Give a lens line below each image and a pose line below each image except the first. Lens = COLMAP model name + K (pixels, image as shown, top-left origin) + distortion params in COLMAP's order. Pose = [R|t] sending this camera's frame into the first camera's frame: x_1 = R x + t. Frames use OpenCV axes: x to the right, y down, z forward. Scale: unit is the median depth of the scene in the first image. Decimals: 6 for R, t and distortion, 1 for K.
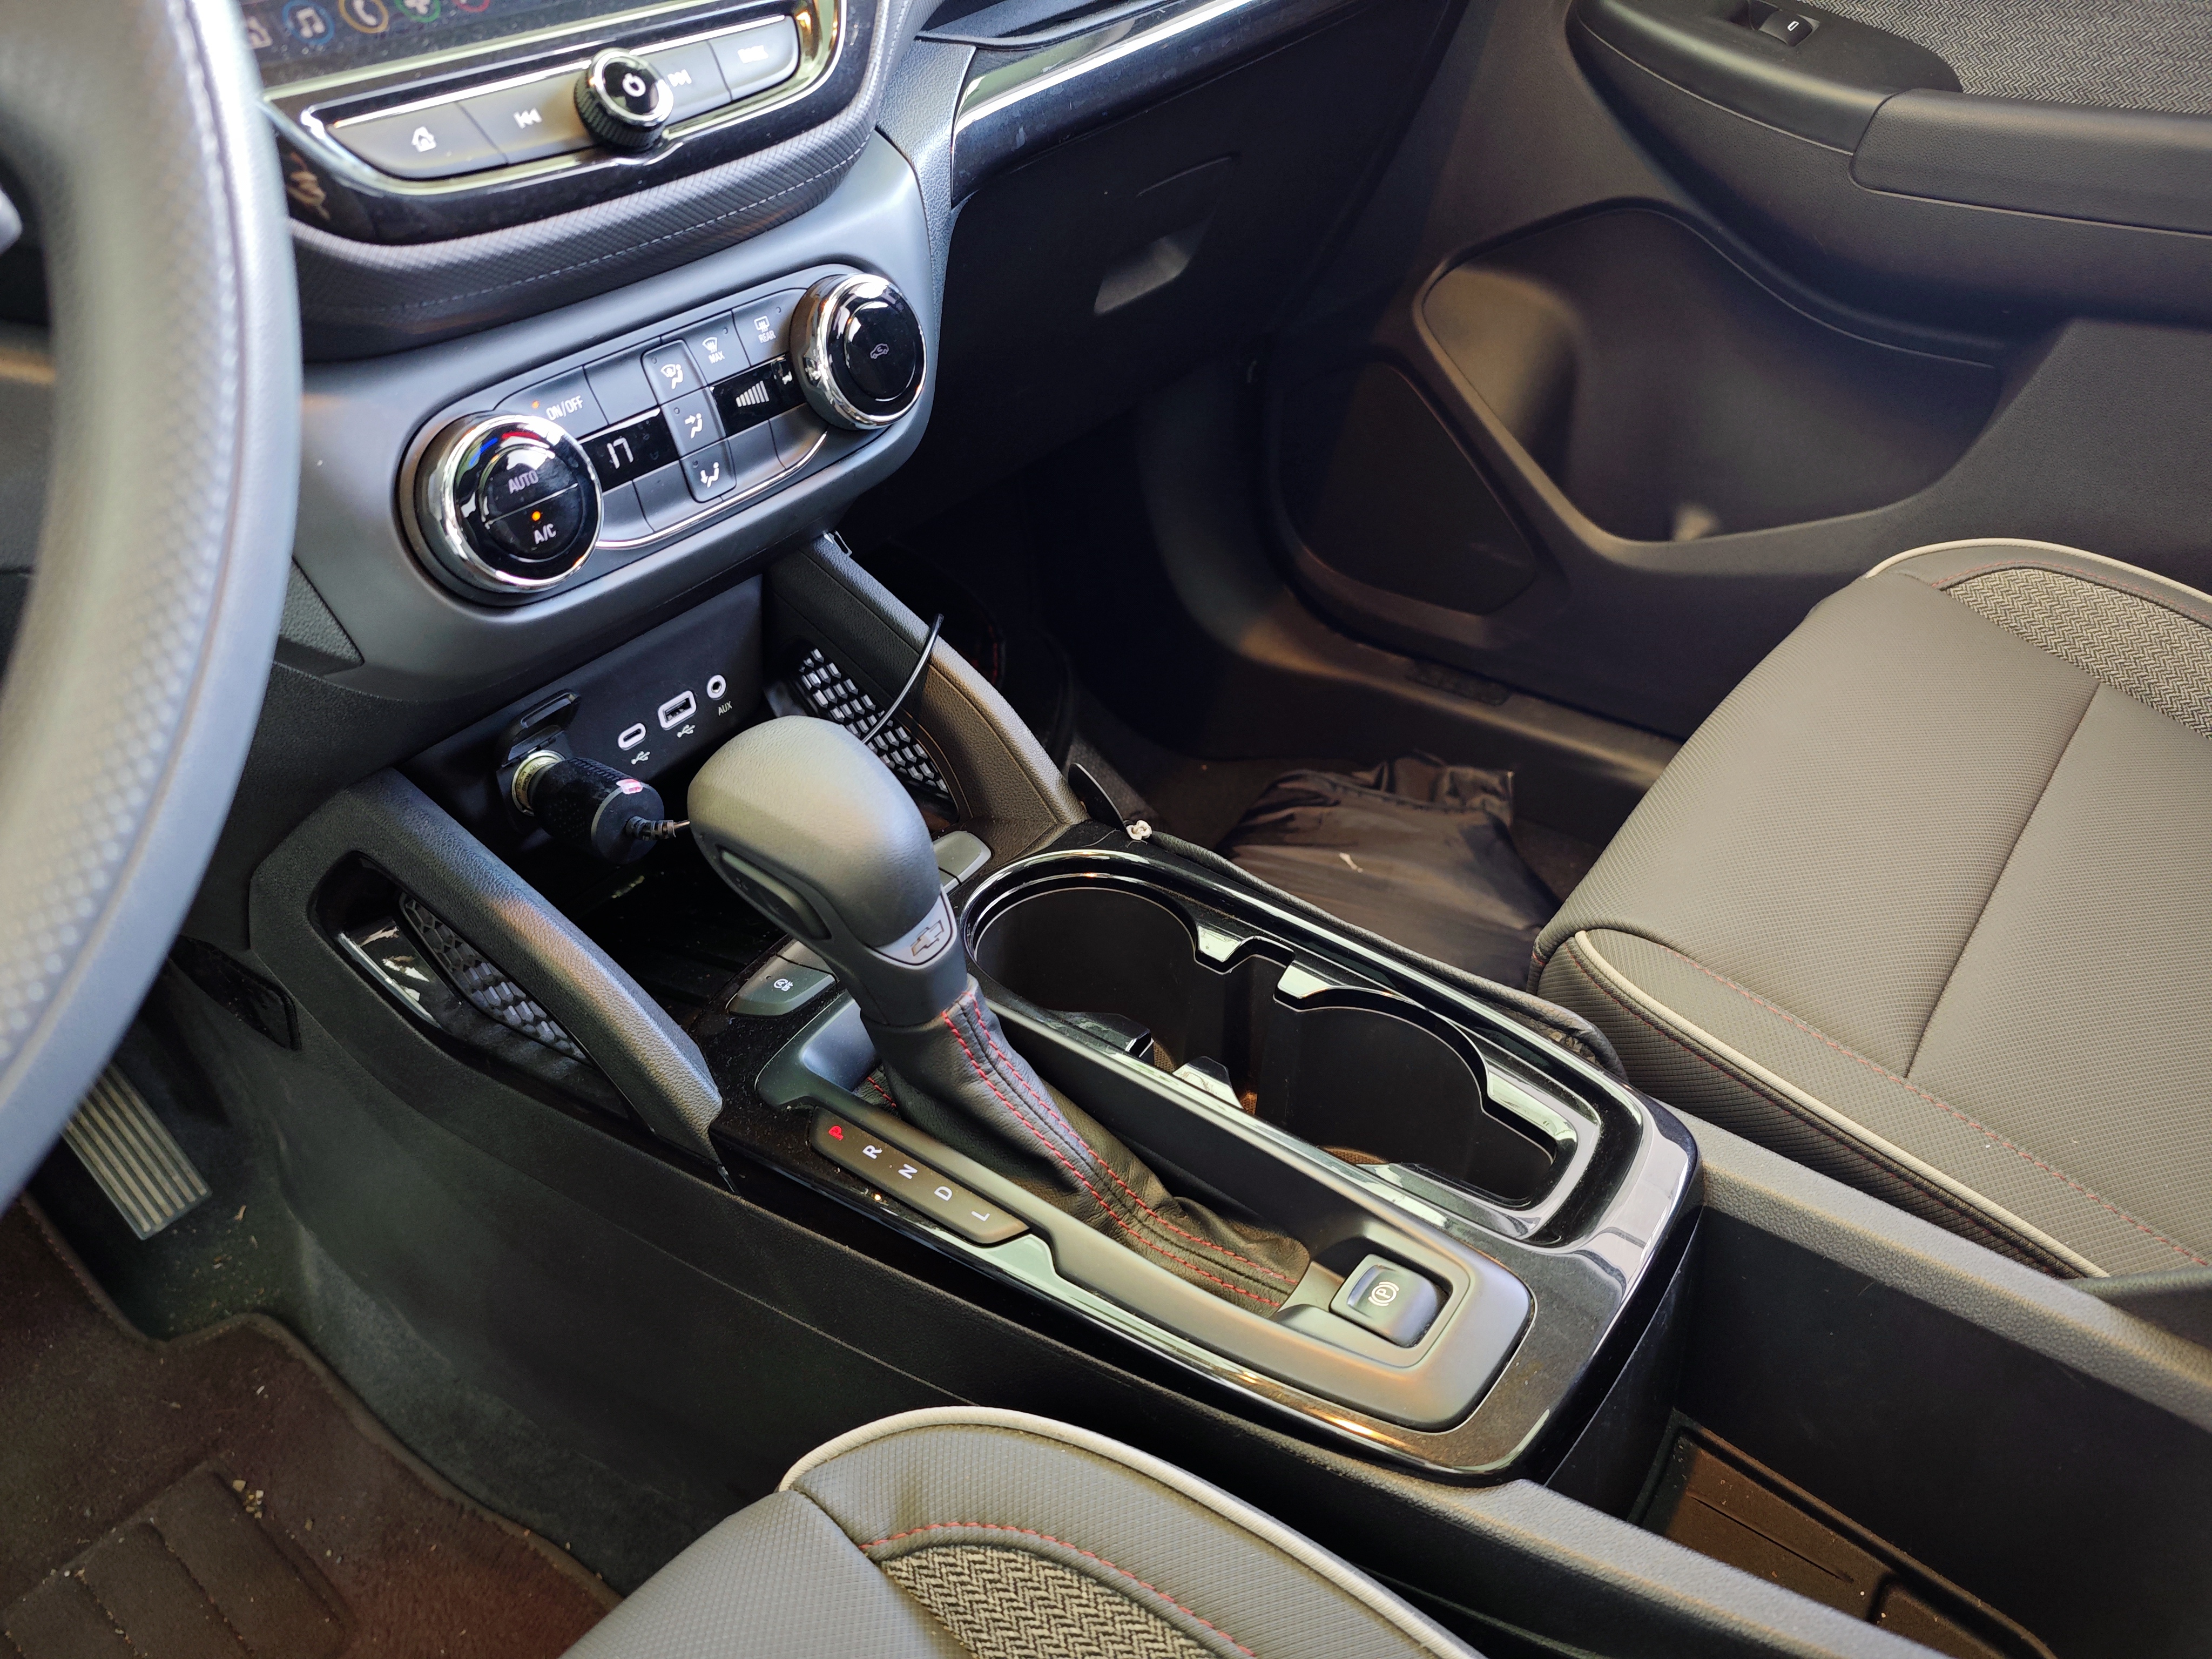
lens RADIAL K [[1543.8, 0, 1106.0], [0, 1543.8, 832.3], [0, 0, 1]] dist [0.020158, -0.054288]
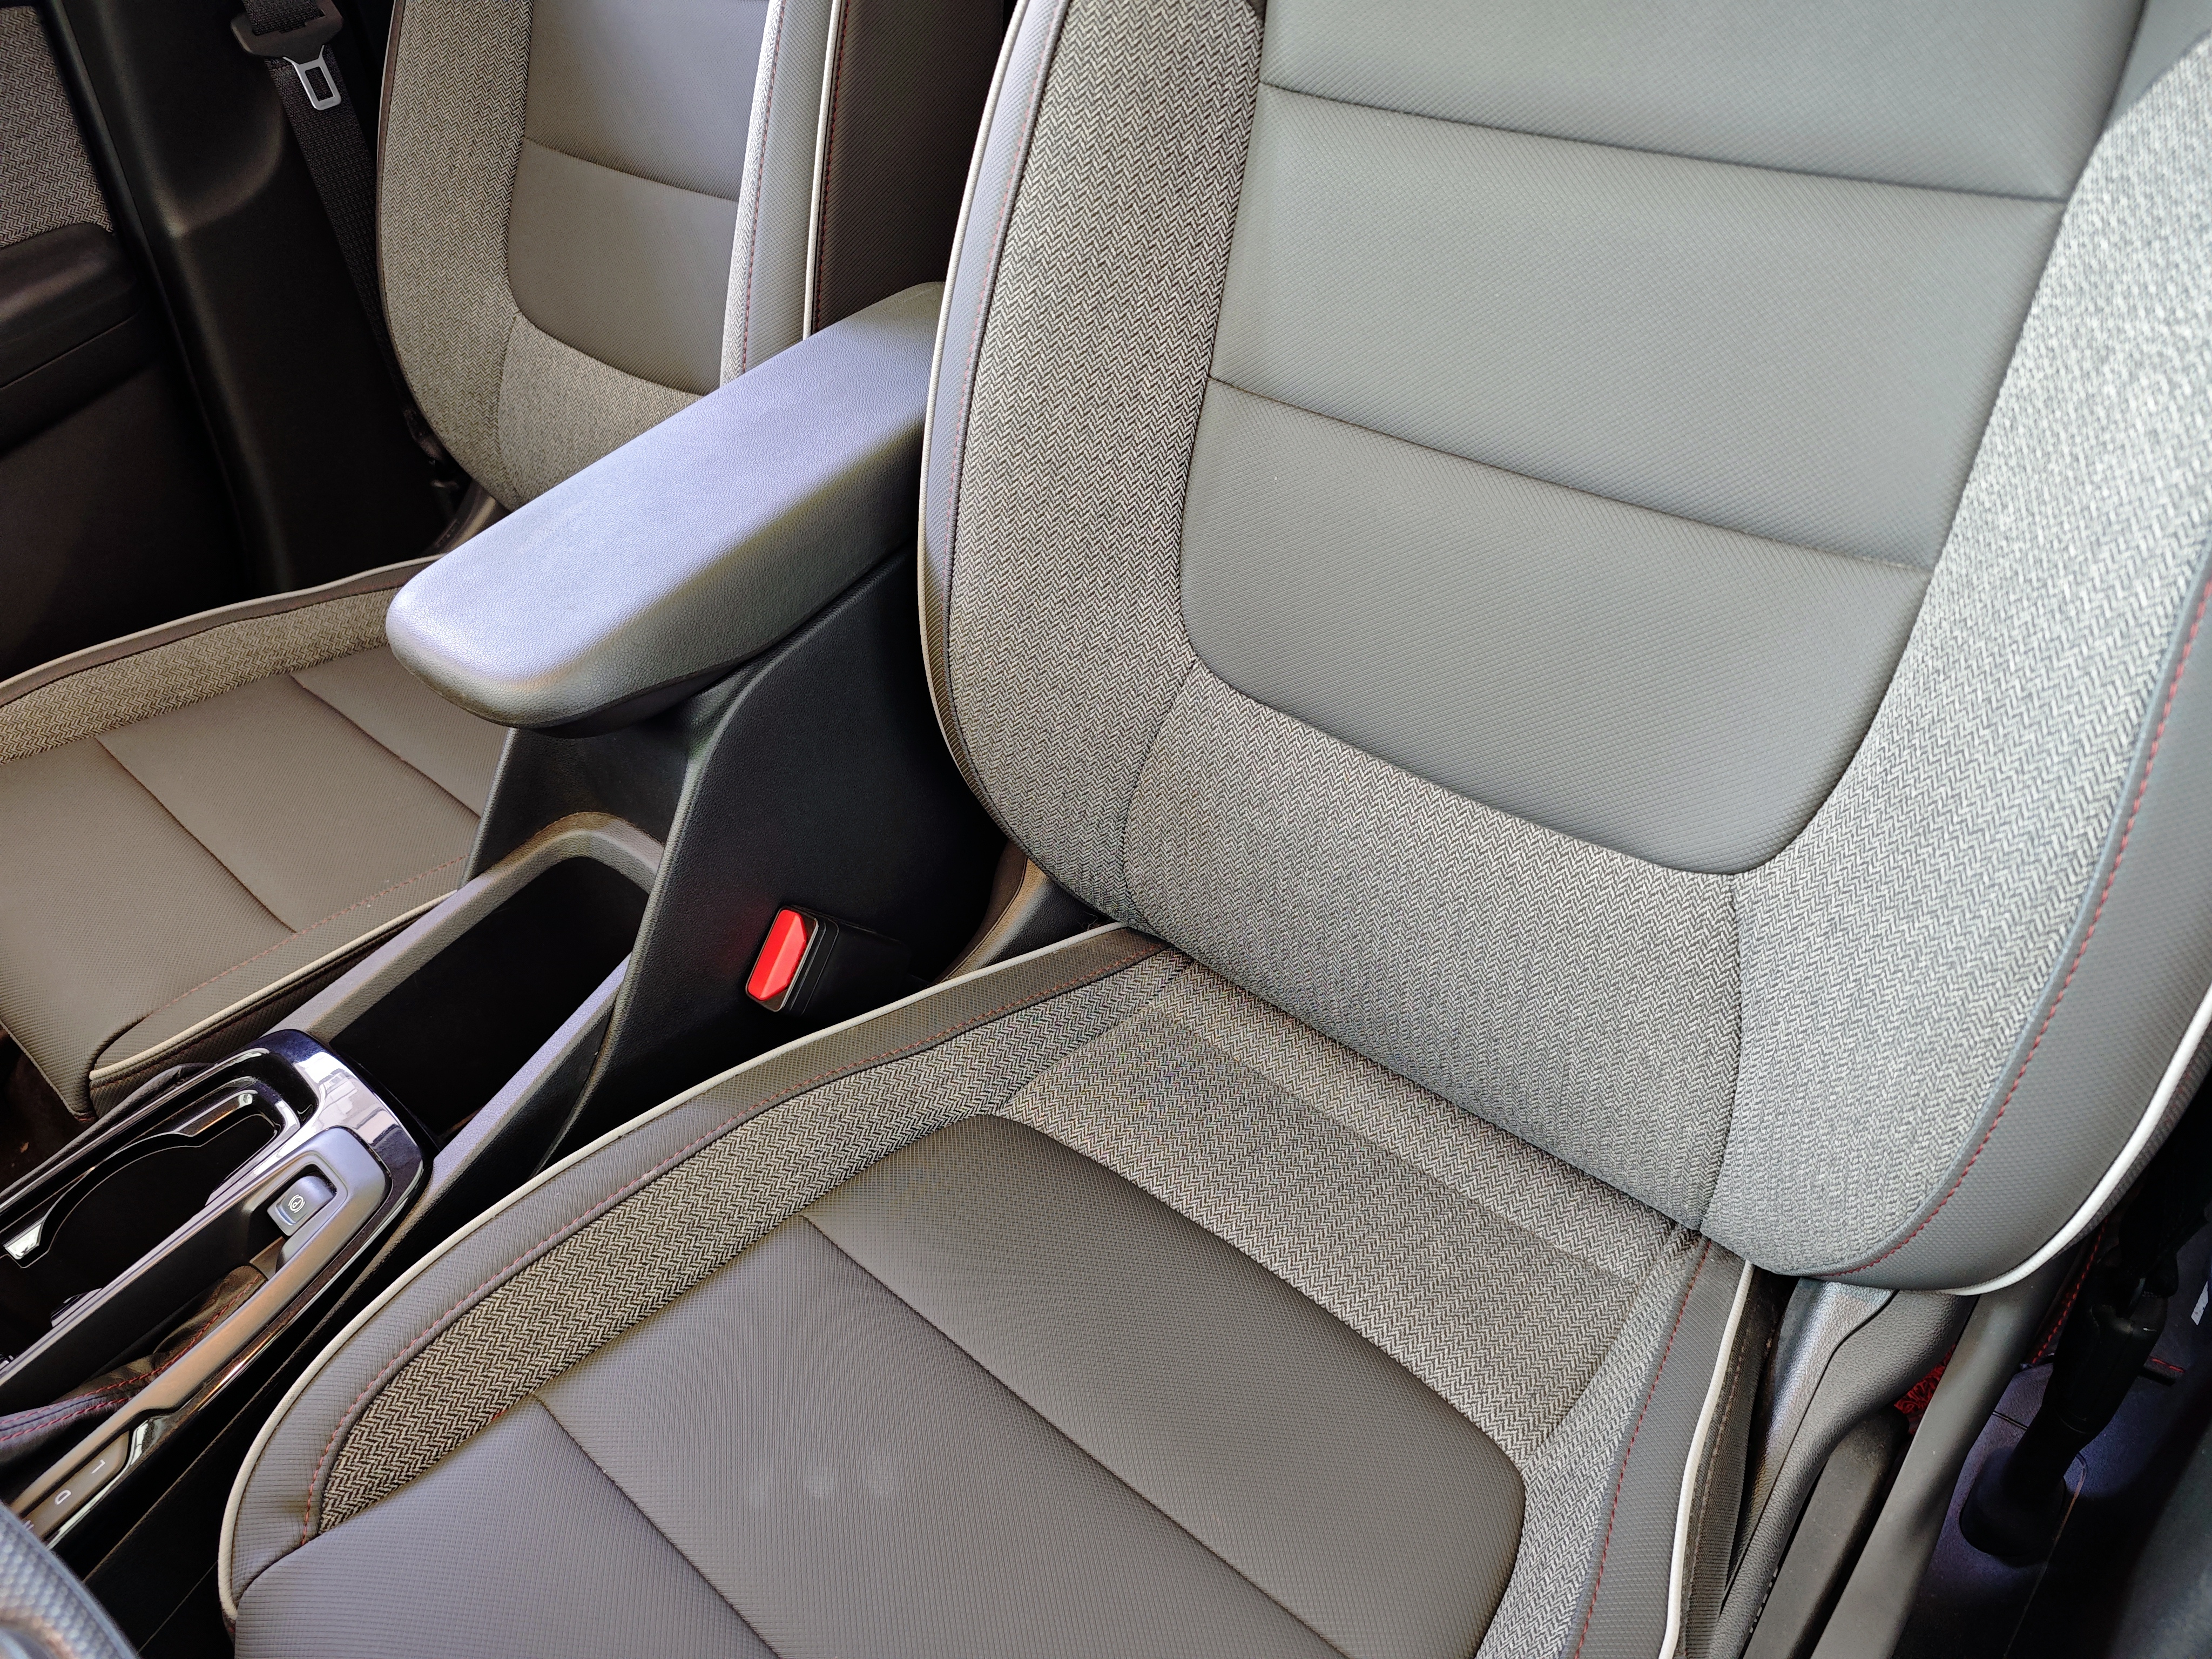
lens RADIAL K [[1543.8, 0, 1111.3], [0, 1543.8, 821.7], [0, 0, 1]] dist [0.020158, -0.054288]
pose [[0.070105, -0.669596, 0.739410, -0.564704], [0.710352, 0.553910, 0.434261, -0.009404], [-0.700346, 0.494798, 0.514480, -0.498557]]
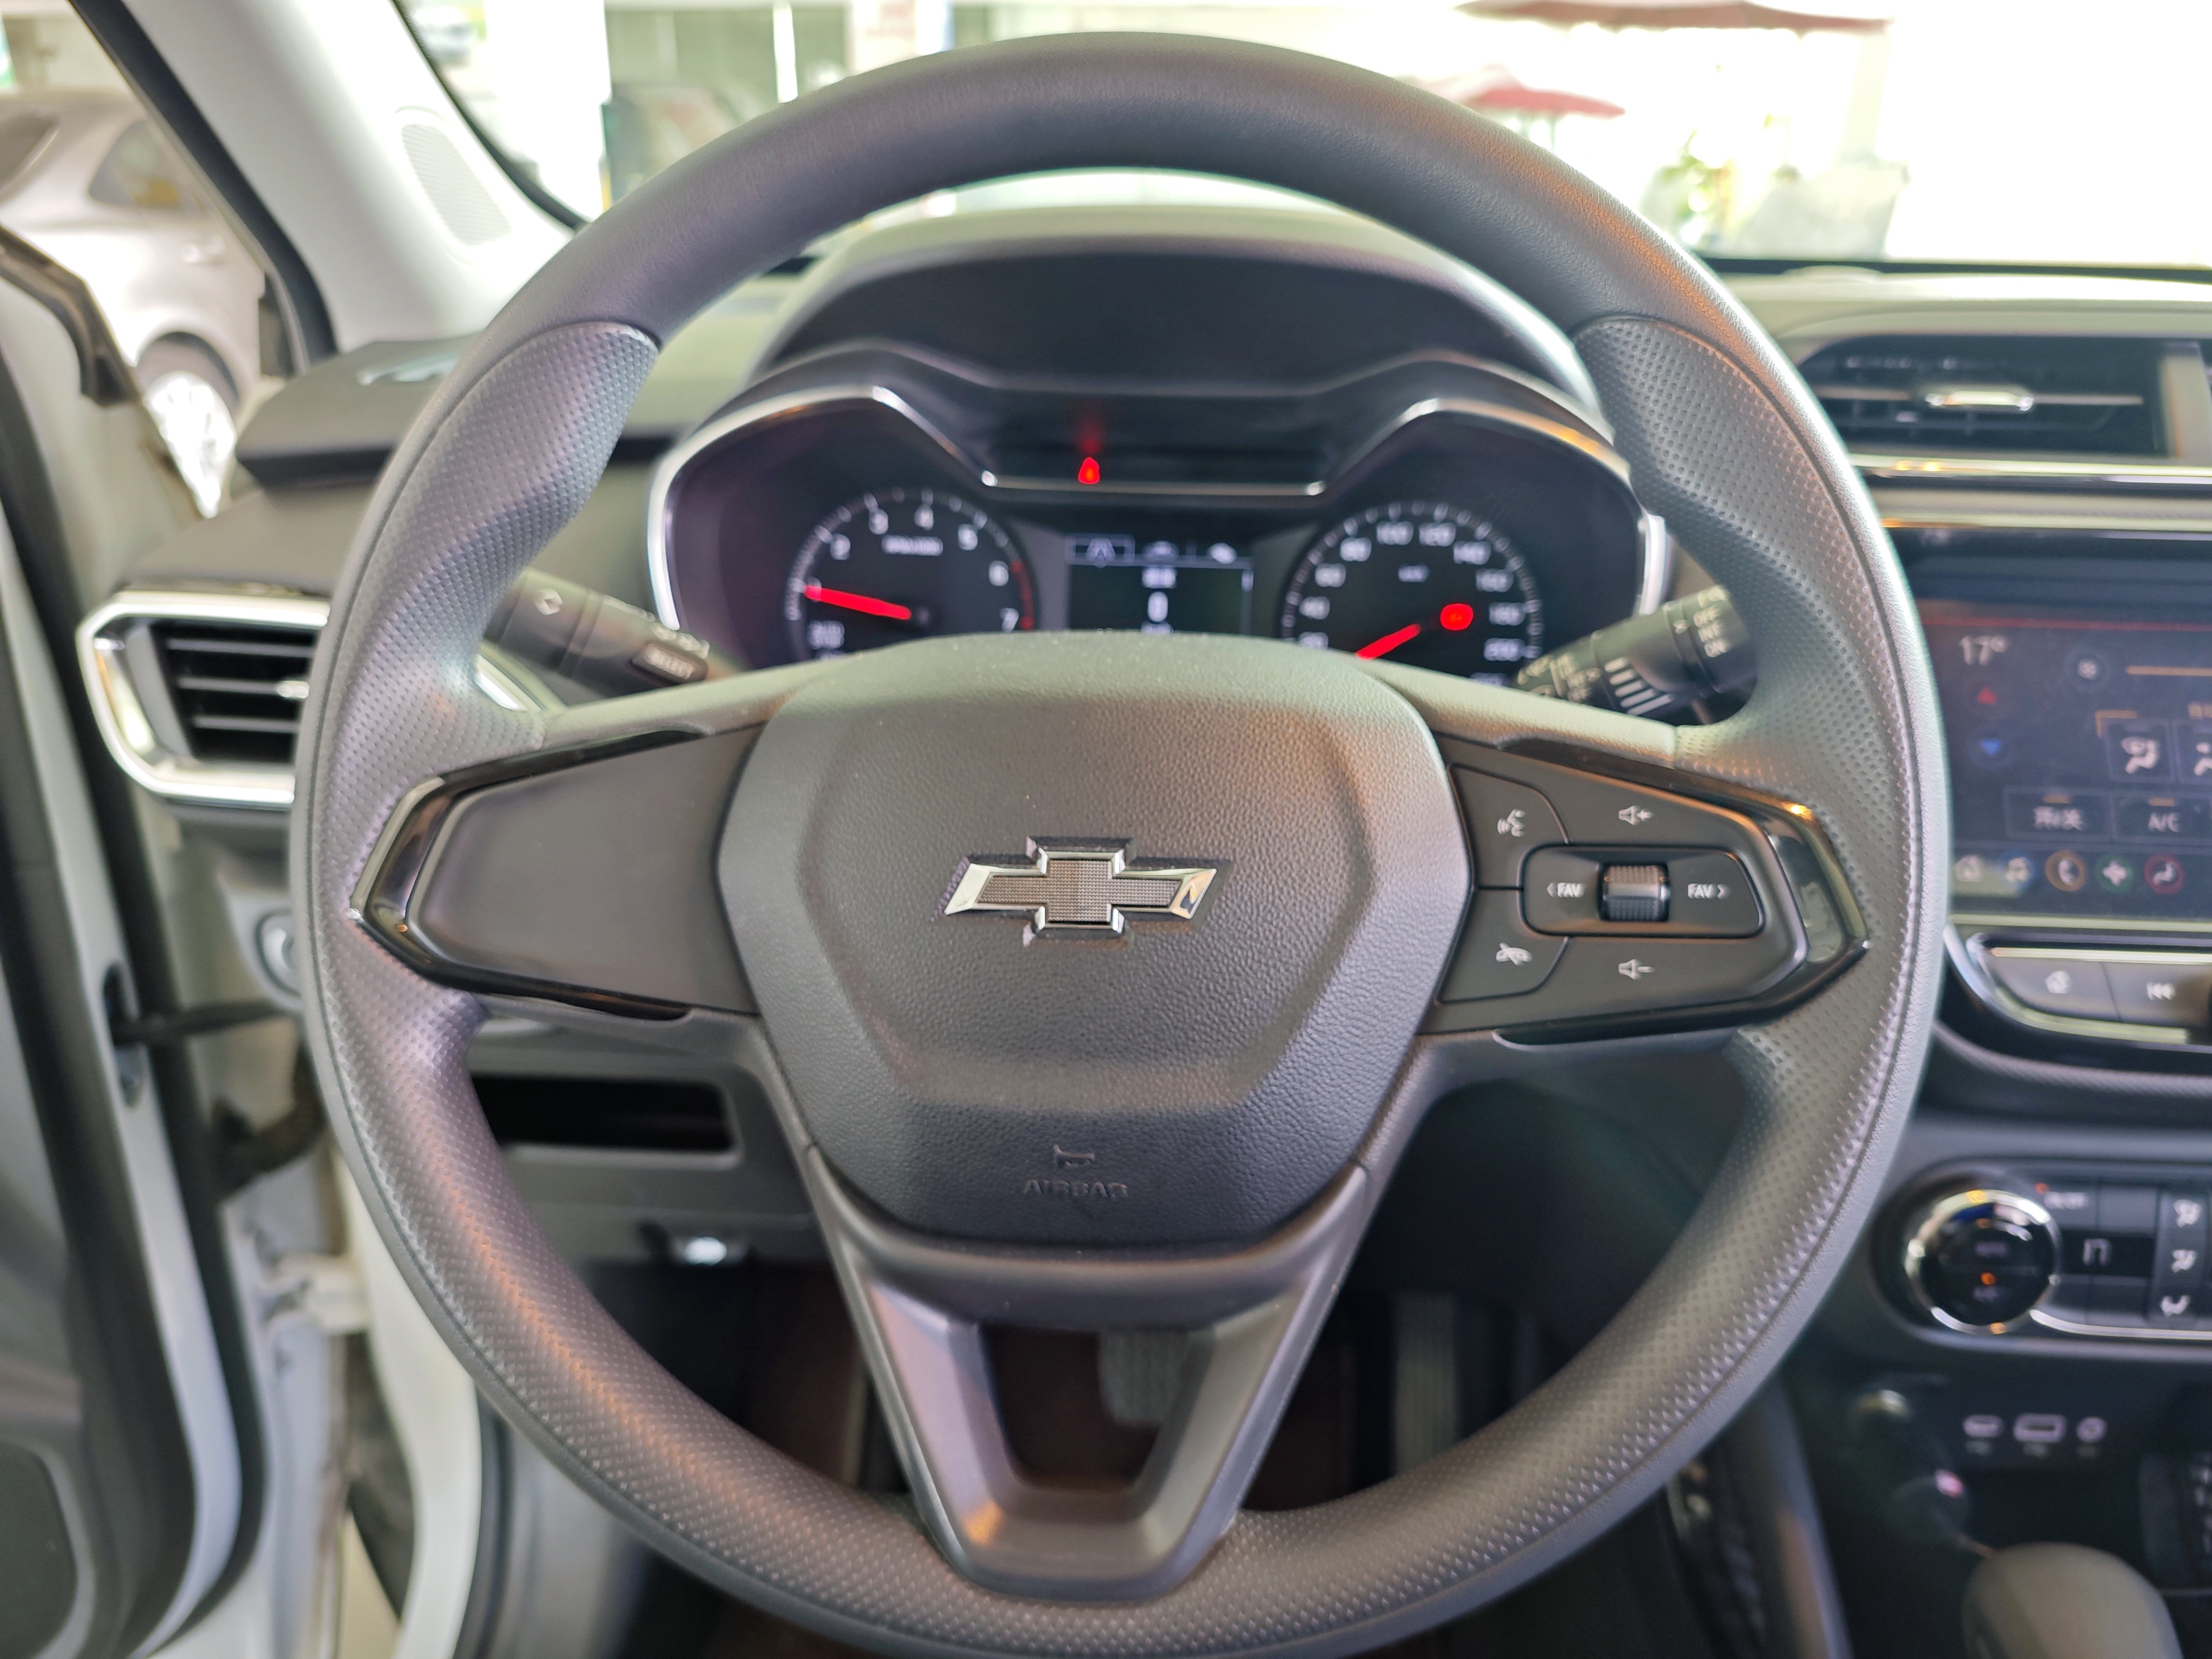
lens RADIAL K [[1543.8, 0, 1115.6], [0, 1543.8, 797.6], [0, 0, 1]] dist [0.020158, -0.054288]
pose [[0.541747, 0.349360, -0.764498, 0.025853], [-0.526228, 0.850200, 0.015622, -0.163528], [0.655434, 0.393837, 0.644437, -0.263468]]
